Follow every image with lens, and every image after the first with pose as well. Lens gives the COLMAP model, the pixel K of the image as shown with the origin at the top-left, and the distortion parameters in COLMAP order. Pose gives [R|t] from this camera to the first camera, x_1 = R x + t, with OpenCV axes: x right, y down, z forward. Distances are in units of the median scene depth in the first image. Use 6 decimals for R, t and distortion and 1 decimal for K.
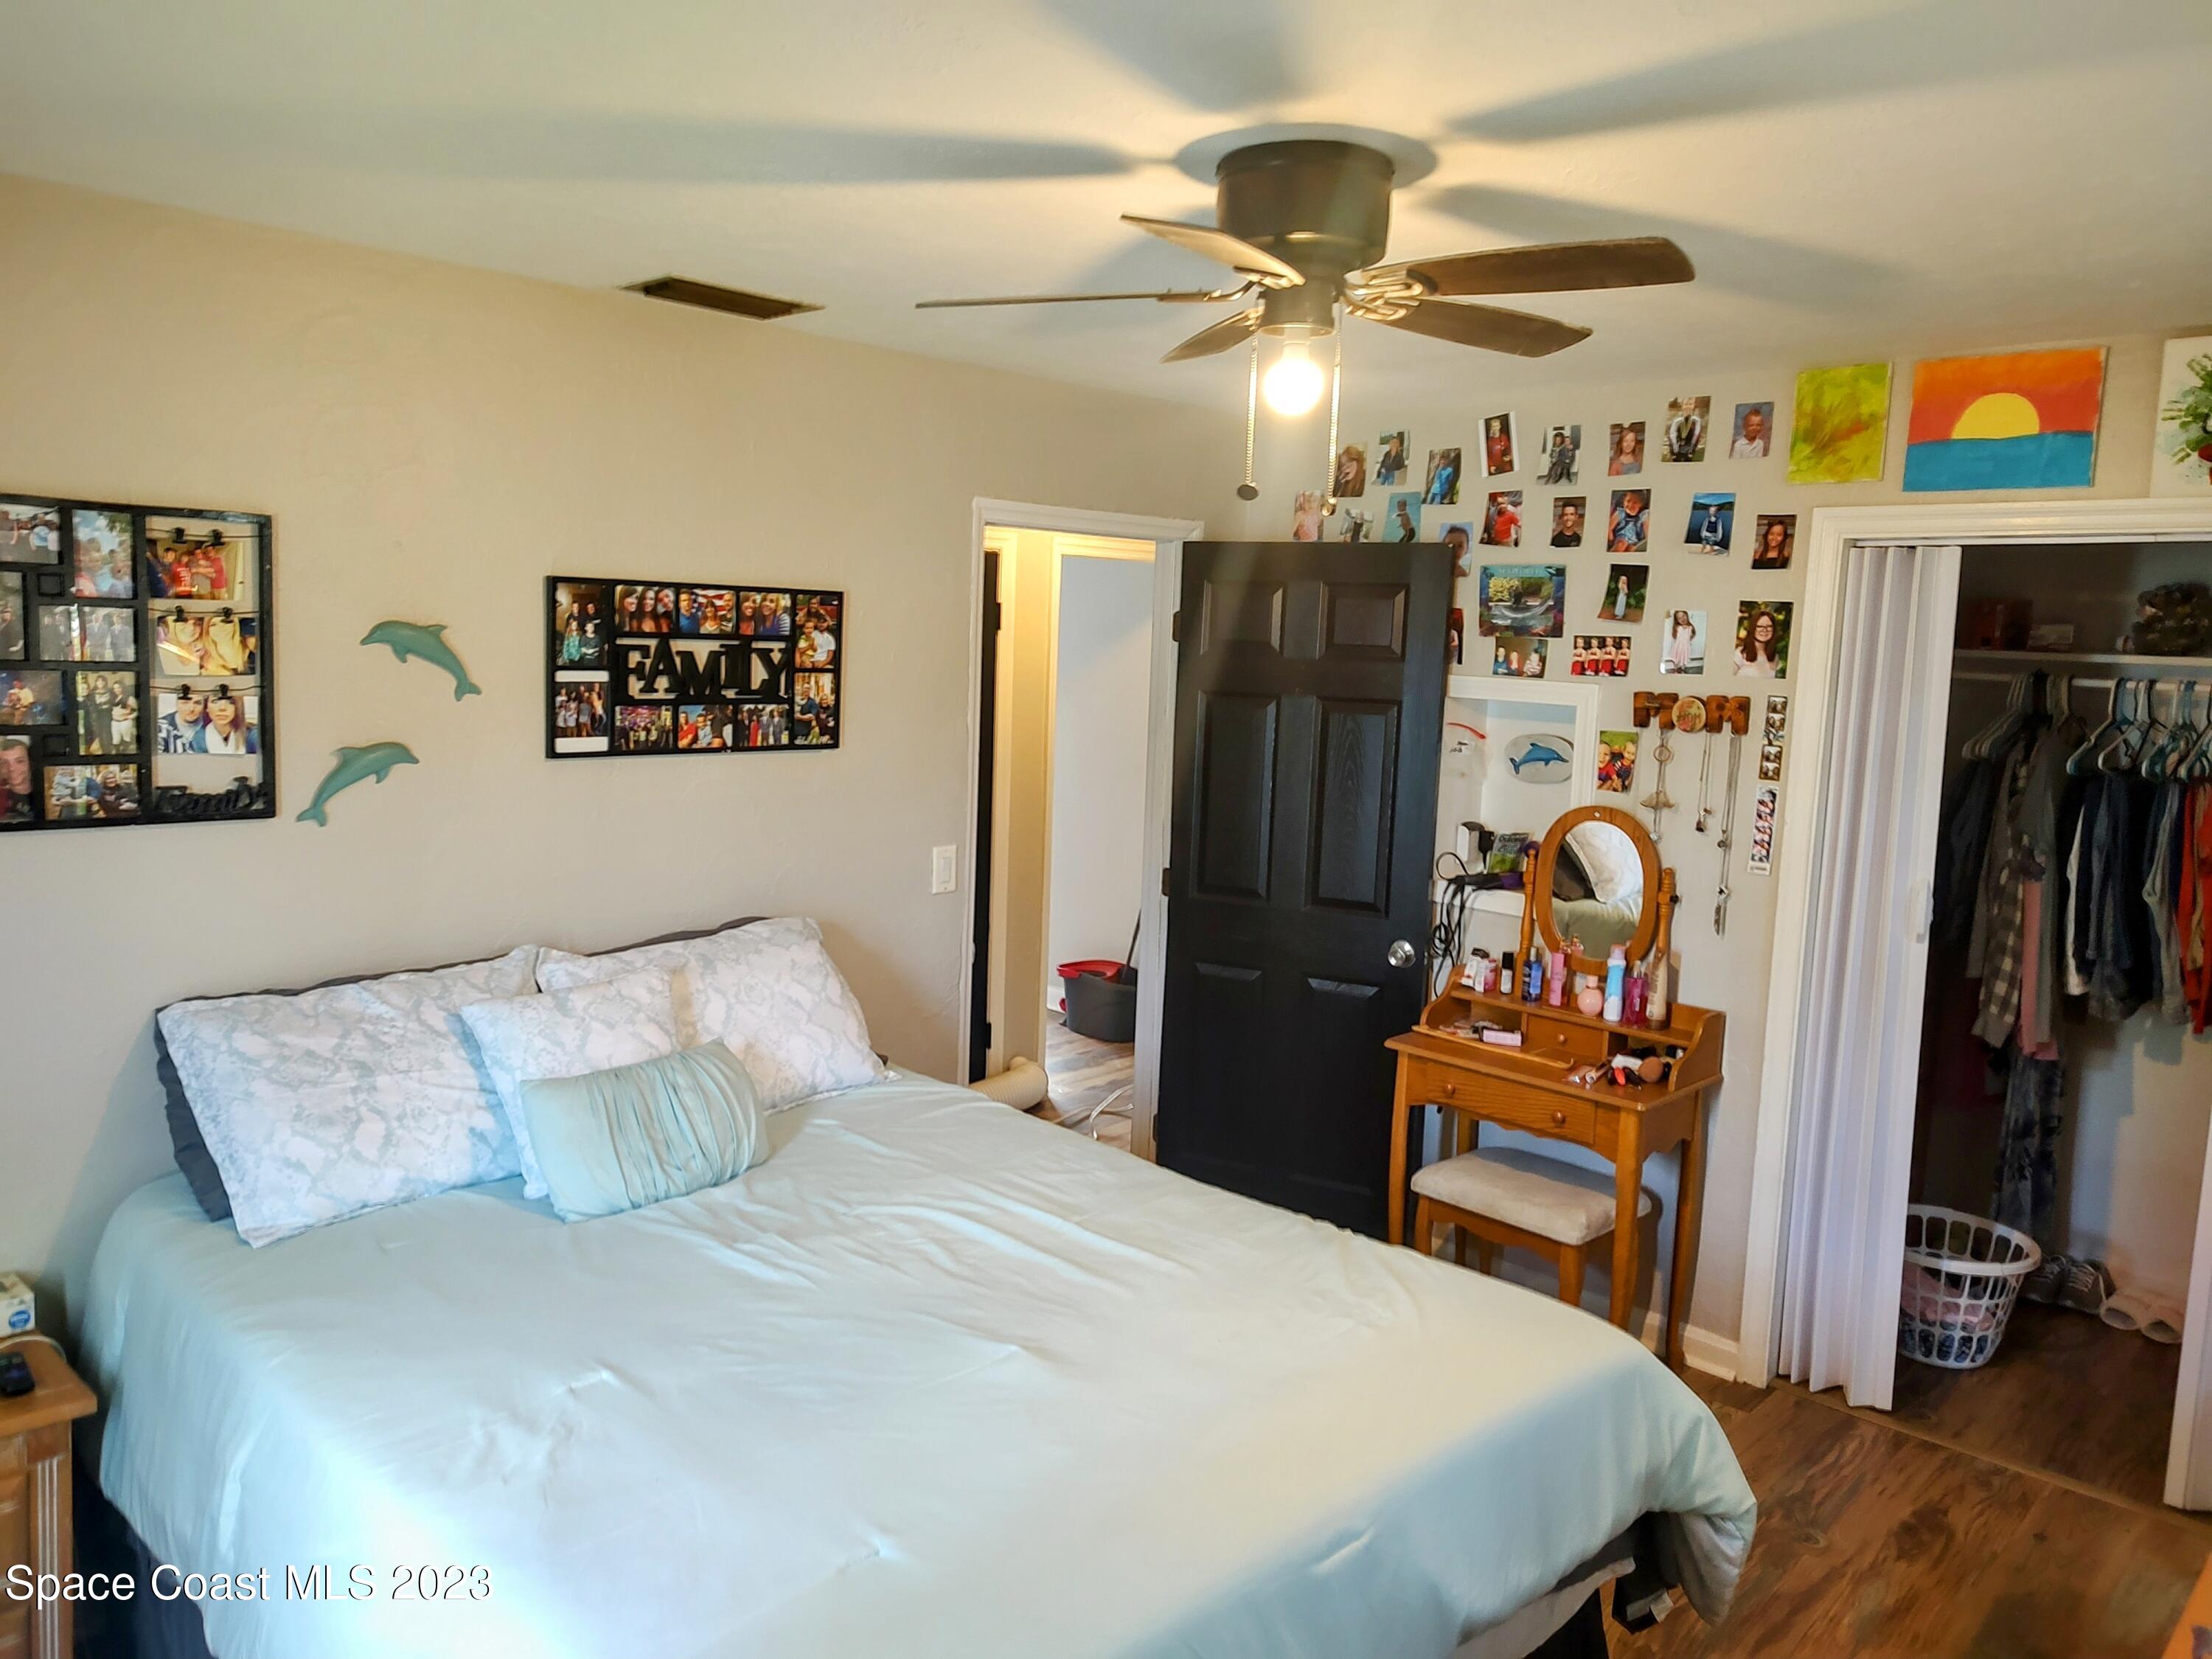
lens RADIAL K [[1575.4, 0, 1106.3], [0, 1575.4, 824.3], [0, 0, 1]] dist [0.020822, -0.018288]
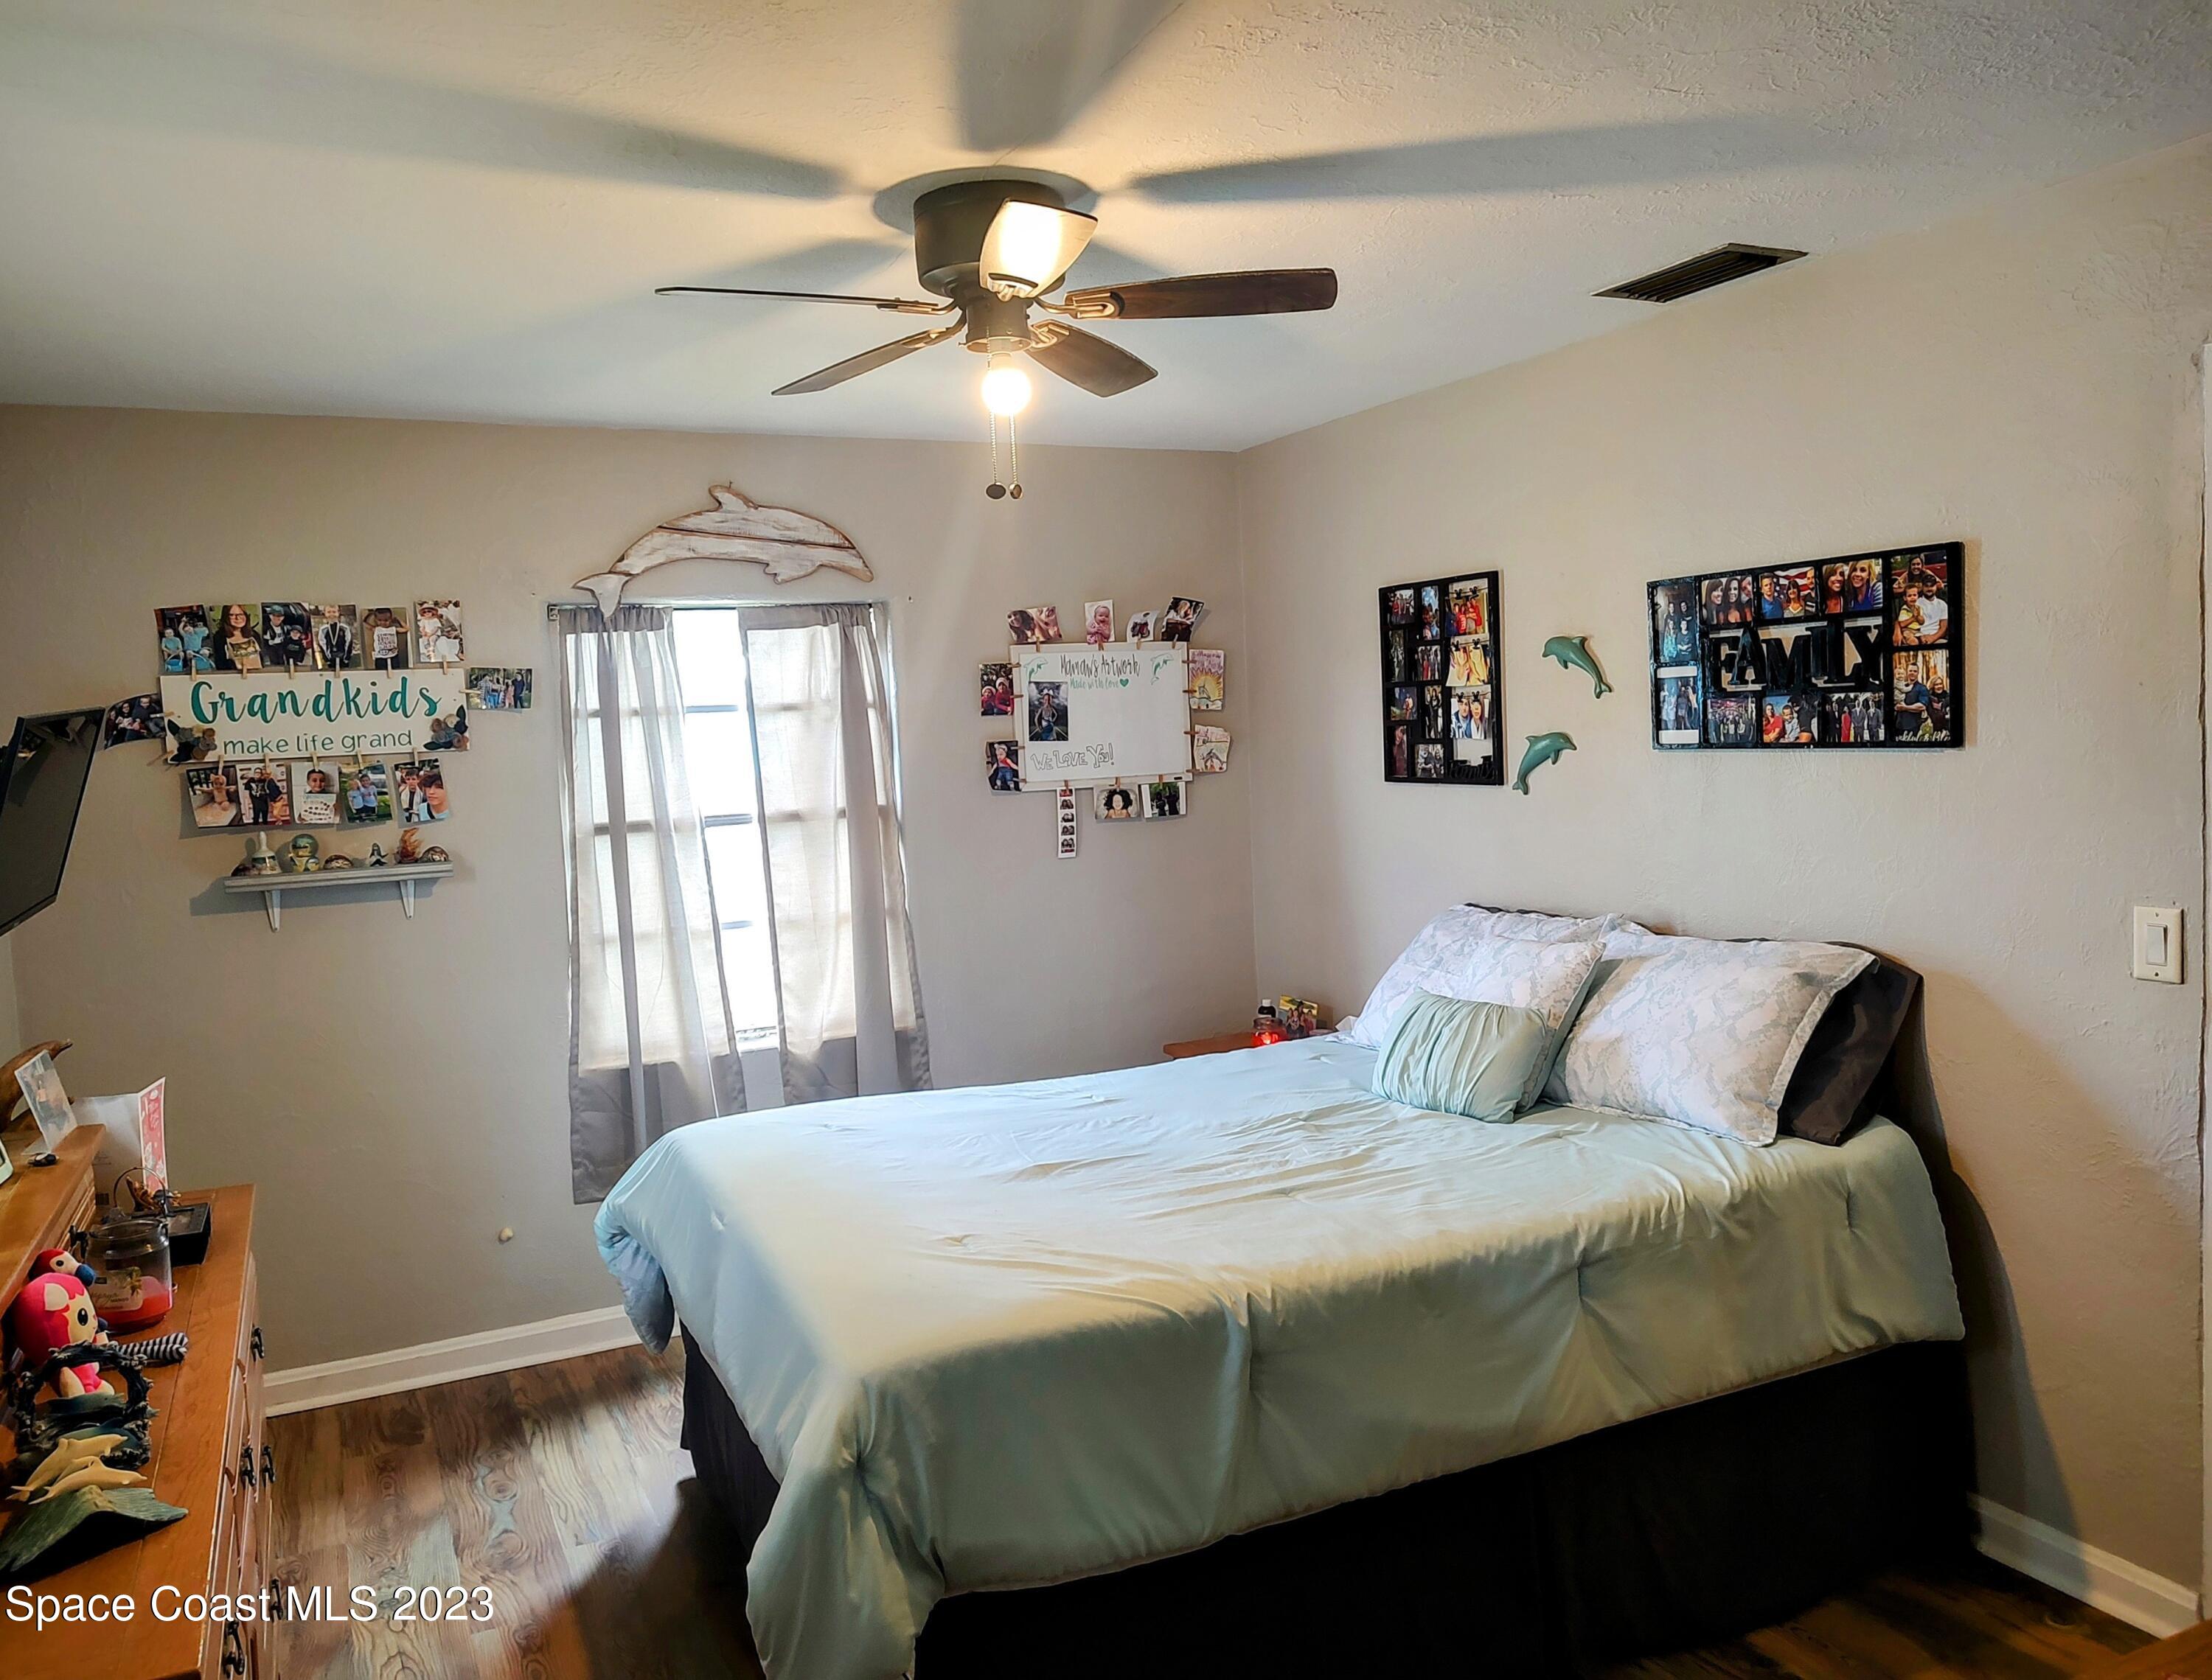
lens RADIAL K [[1638.1, 0, 1106.1], [0, 1638.1, 838.5], [0, 0, 1]] dist [0.049593, -0.026578]
pose [[-0.356908, 0.038862, -0.933331, 0.802744], [-0.092024, 0.992812, 0.076529, -0.030758], [0.929596, 0.113202, -0.350766, 0.997915]]
